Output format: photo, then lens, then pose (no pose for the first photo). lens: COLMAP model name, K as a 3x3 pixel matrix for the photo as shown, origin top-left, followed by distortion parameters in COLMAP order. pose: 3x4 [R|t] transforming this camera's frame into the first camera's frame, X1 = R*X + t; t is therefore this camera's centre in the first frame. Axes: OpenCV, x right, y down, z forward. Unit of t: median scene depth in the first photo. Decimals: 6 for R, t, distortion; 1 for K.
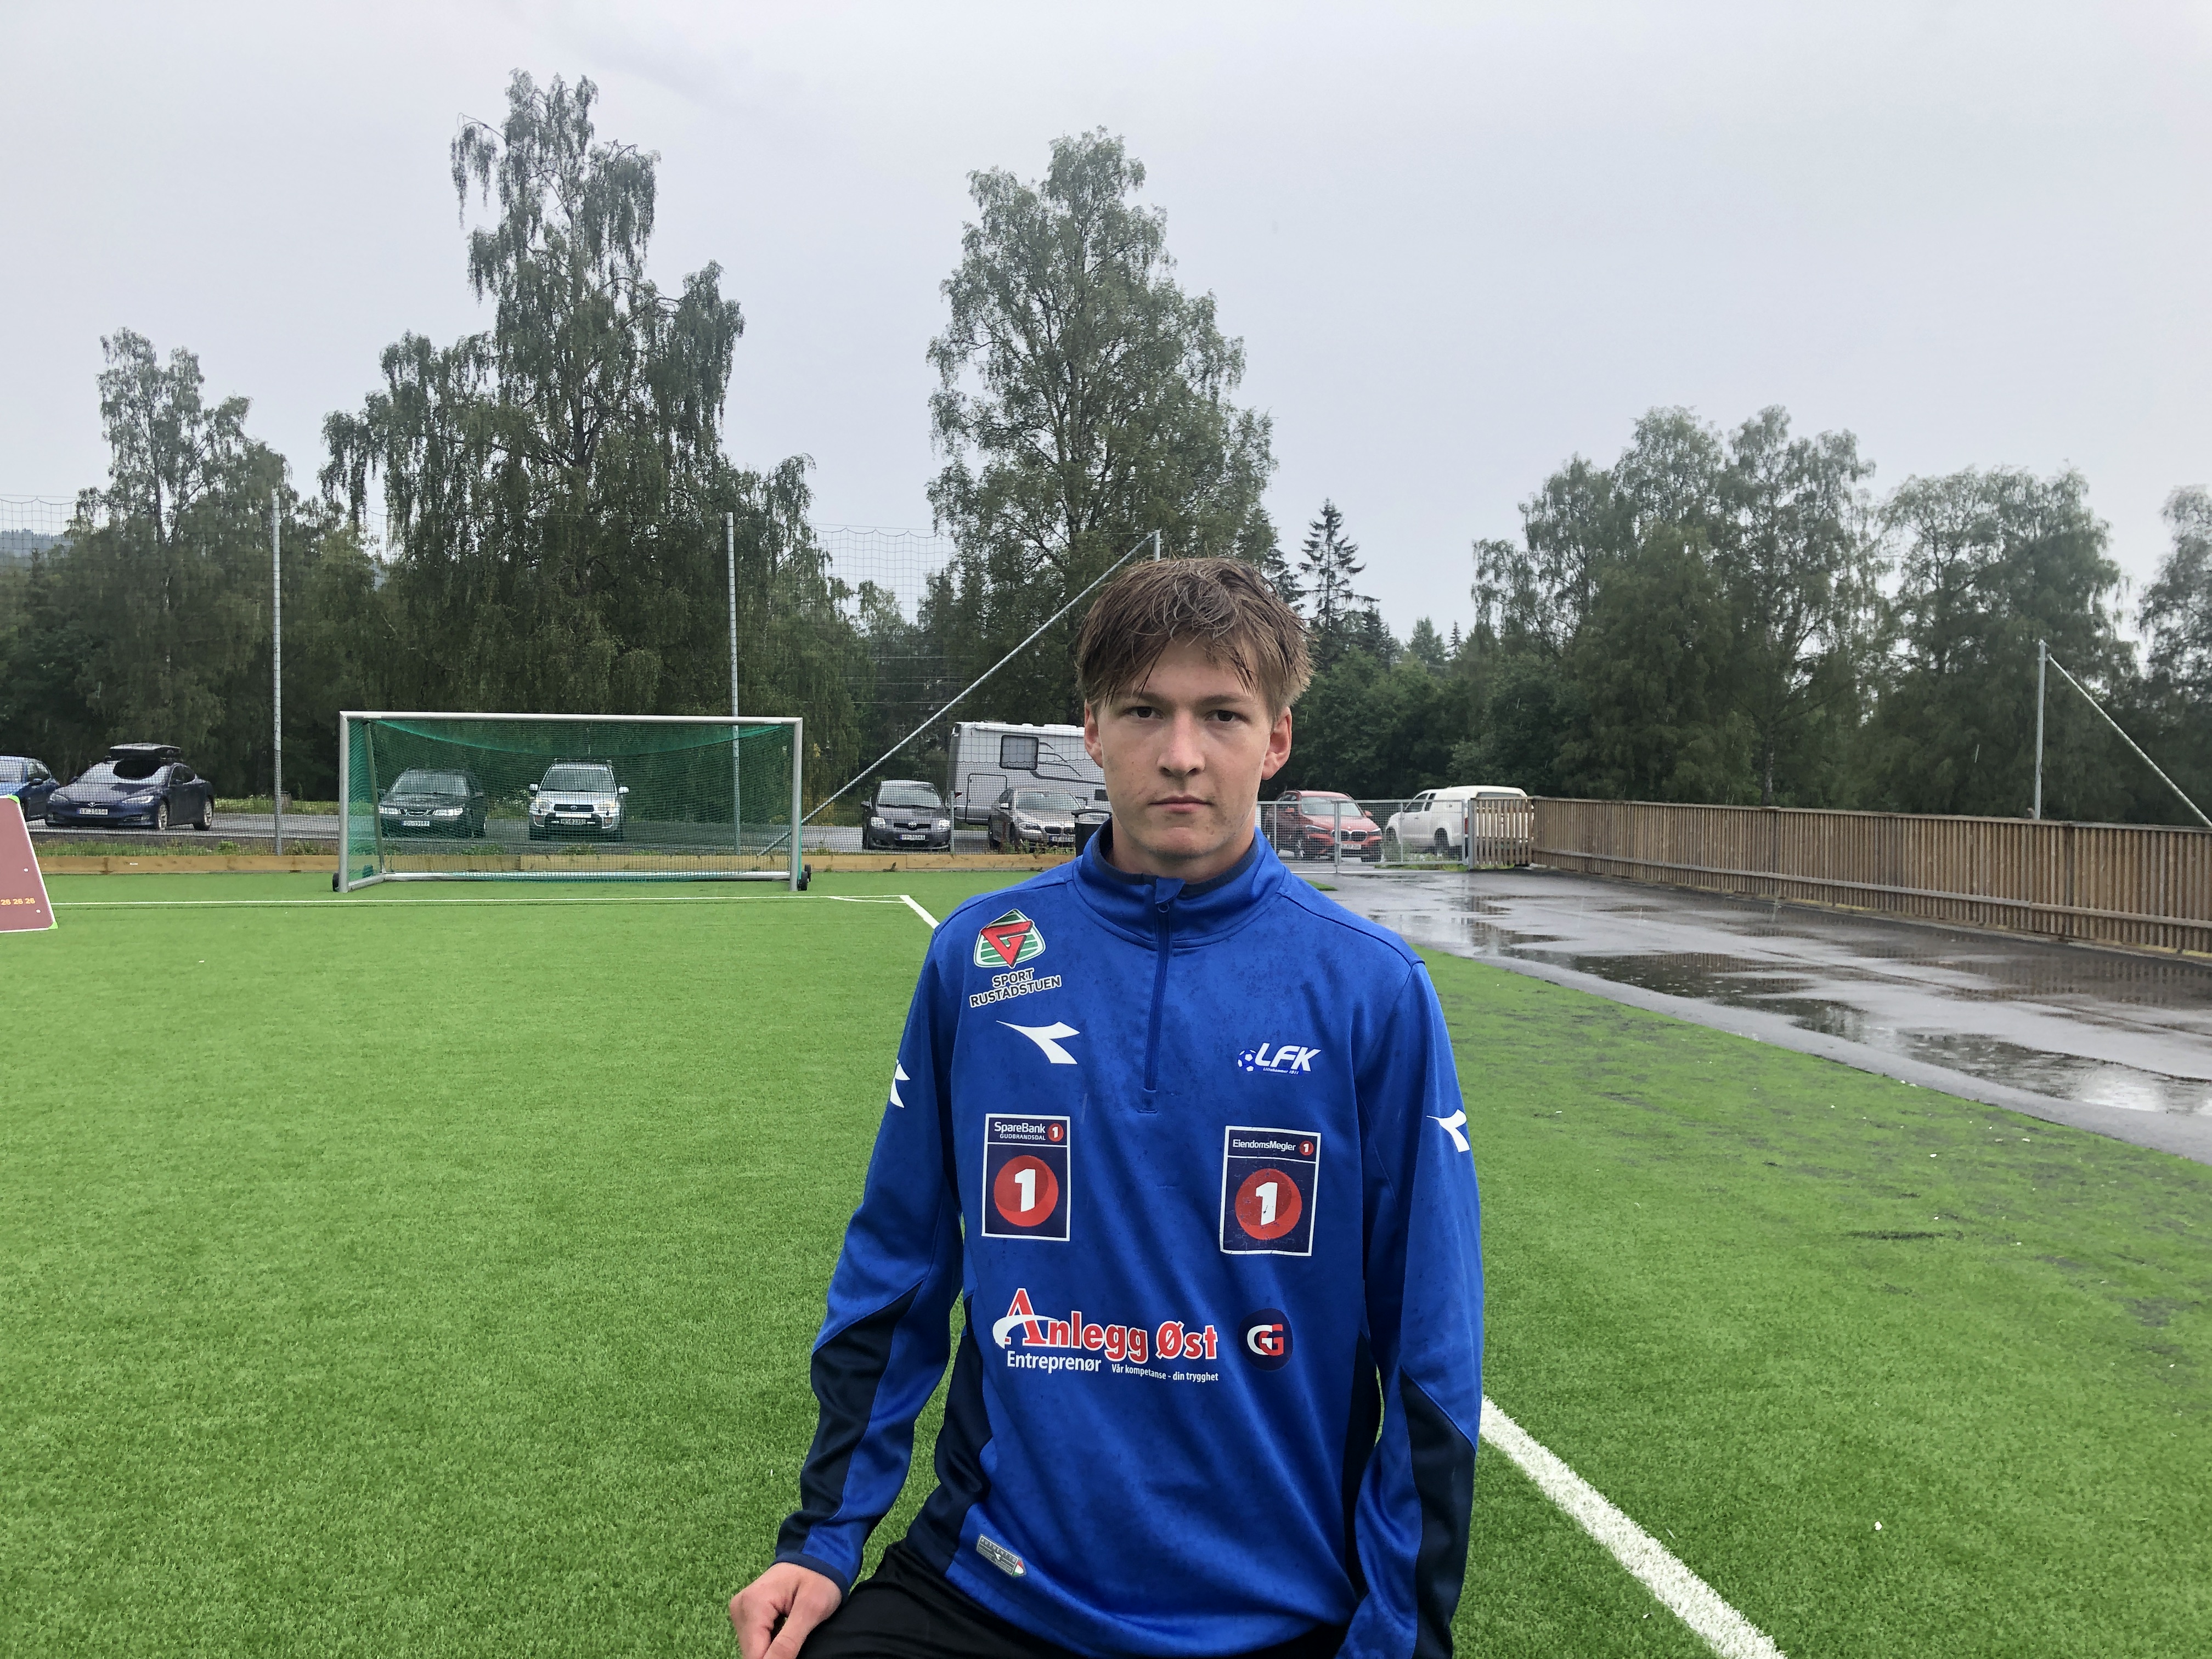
lens RADIAL K [[1792.8, 0, 1107.0], [0, 1792.8, 823.0], [0, 0, 1]] dist [0.004959, -0.001200]
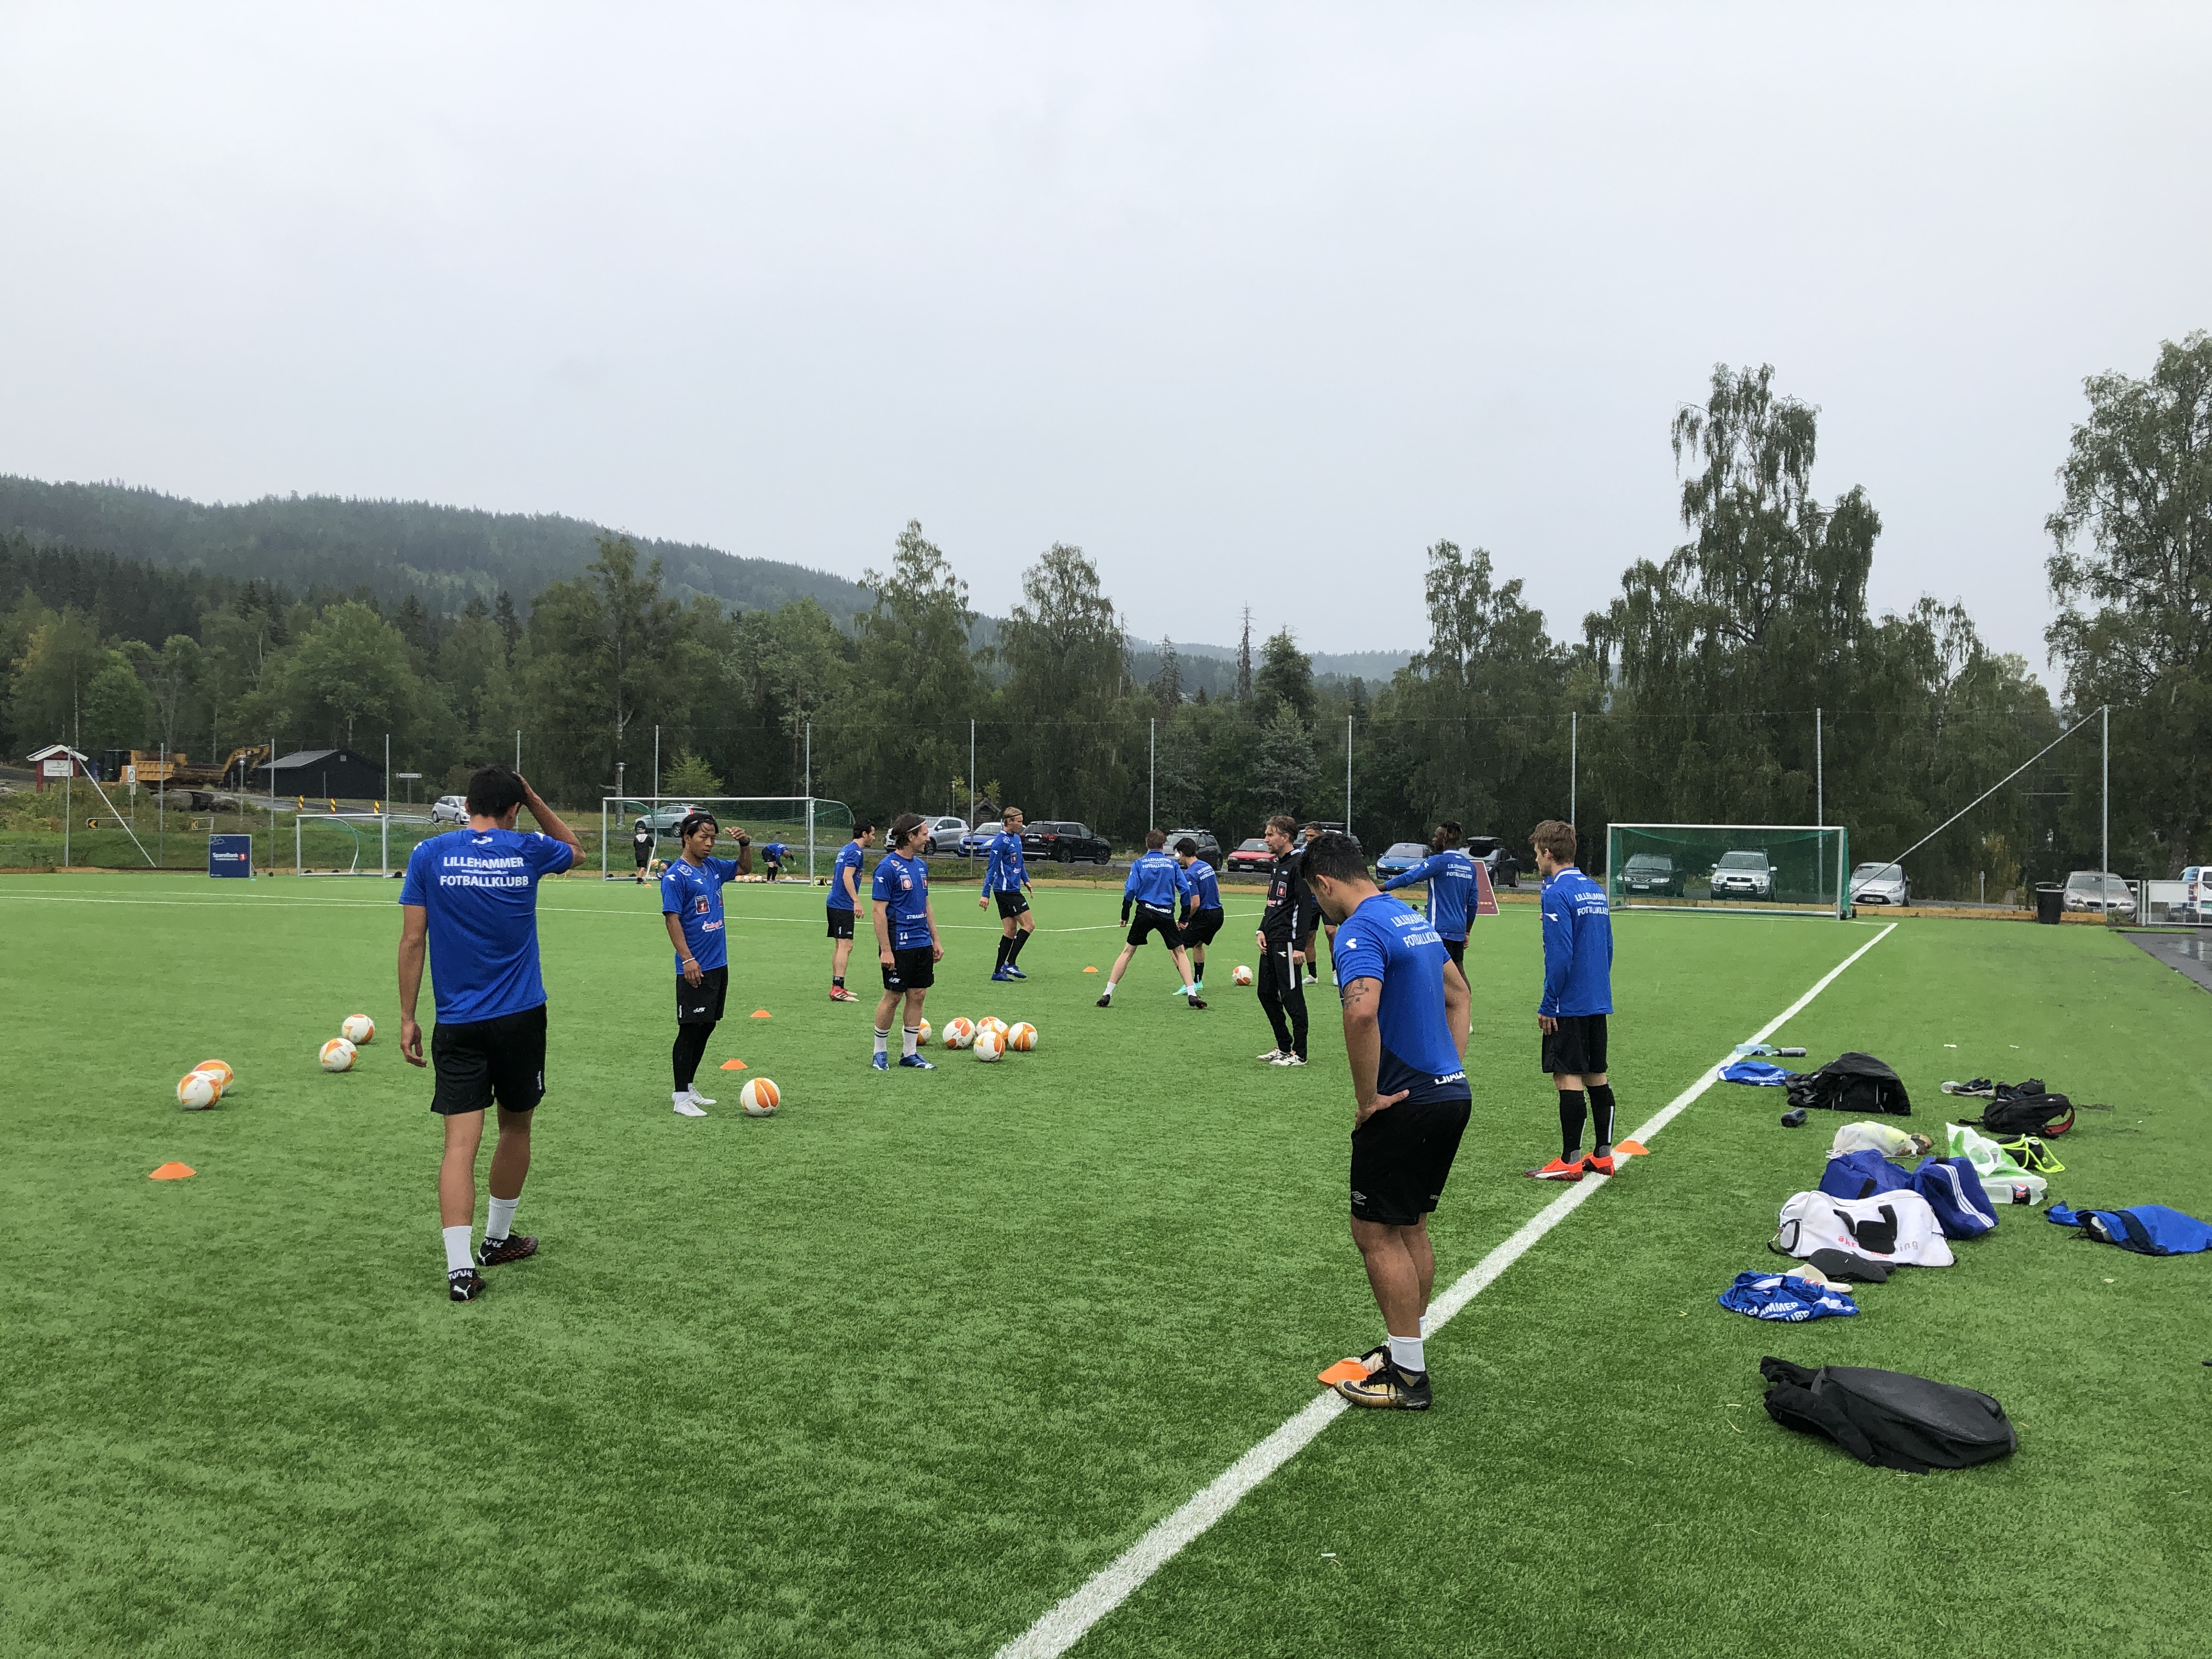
lens RADIAL K [[1793.6, 0, 1106.0], [0, 1793.6, 829.5], [0, 0, 1]] dist [0.003976, 0.002052]
pose [[0.795116, 0.004346, -0.606441, 0.146880], [-0.030648, 0.998985, -0.033024, 0.011534], [0.605682, 0.044844, 0.794442, -0.399125]]
